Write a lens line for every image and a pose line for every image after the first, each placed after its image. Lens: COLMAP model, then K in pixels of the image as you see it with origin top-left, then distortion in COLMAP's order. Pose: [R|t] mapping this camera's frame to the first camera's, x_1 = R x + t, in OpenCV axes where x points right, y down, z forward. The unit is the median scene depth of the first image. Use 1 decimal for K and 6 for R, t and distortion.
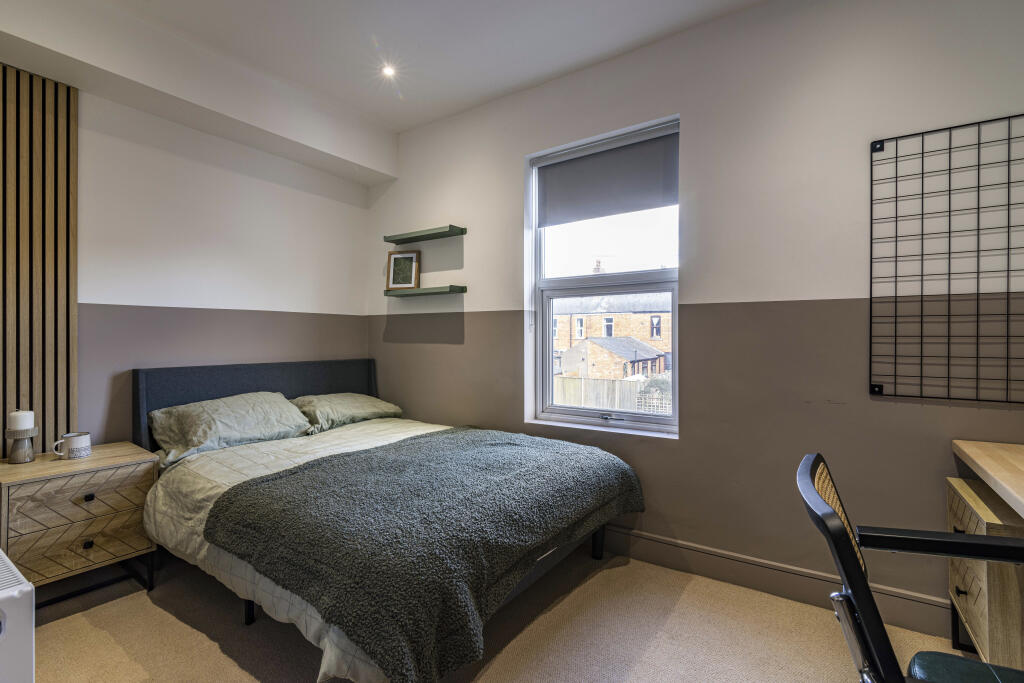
lens RADIAL K [[478.9, 0, 513.1], [0, 478.9, 336.6], [0, 0, 1]] dist [0.000569, -0.000426]
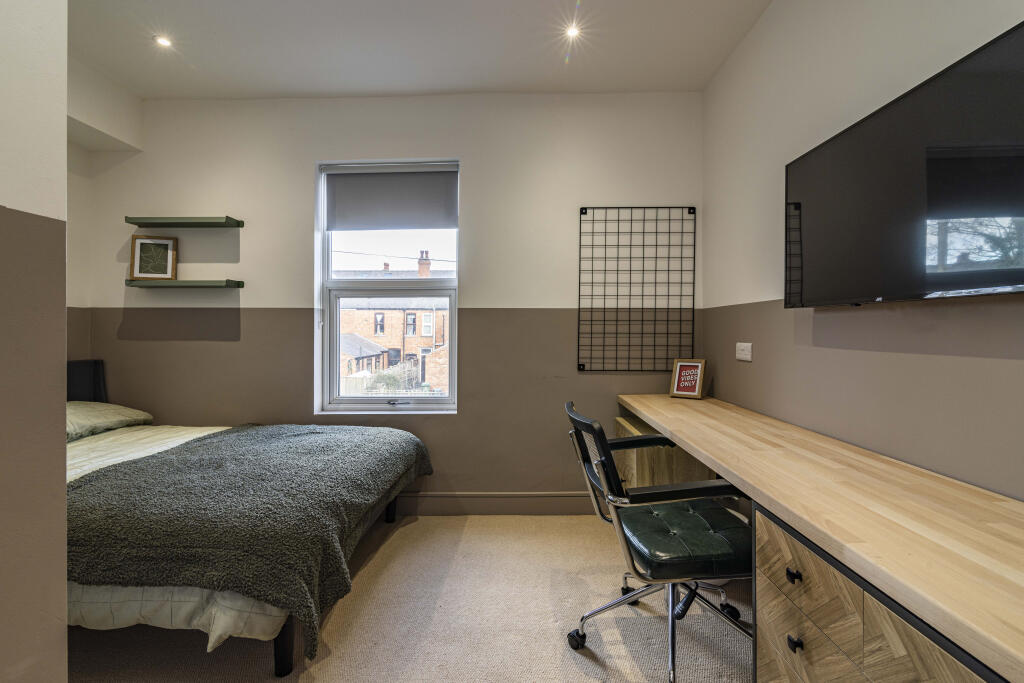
lens RADIAL K [[481.6, 0, 512.2], [0, 481.6, 349.0], [0, 0, 1]] dist [0.002430, 0.000080]
pose [[0.840618, -0.017608, 0.541343, -0.187886], [-0.000072, 0.999468, 0.032621, 0.000002], [-0.541629, -0.027461, 0.840169, -0.130949]]
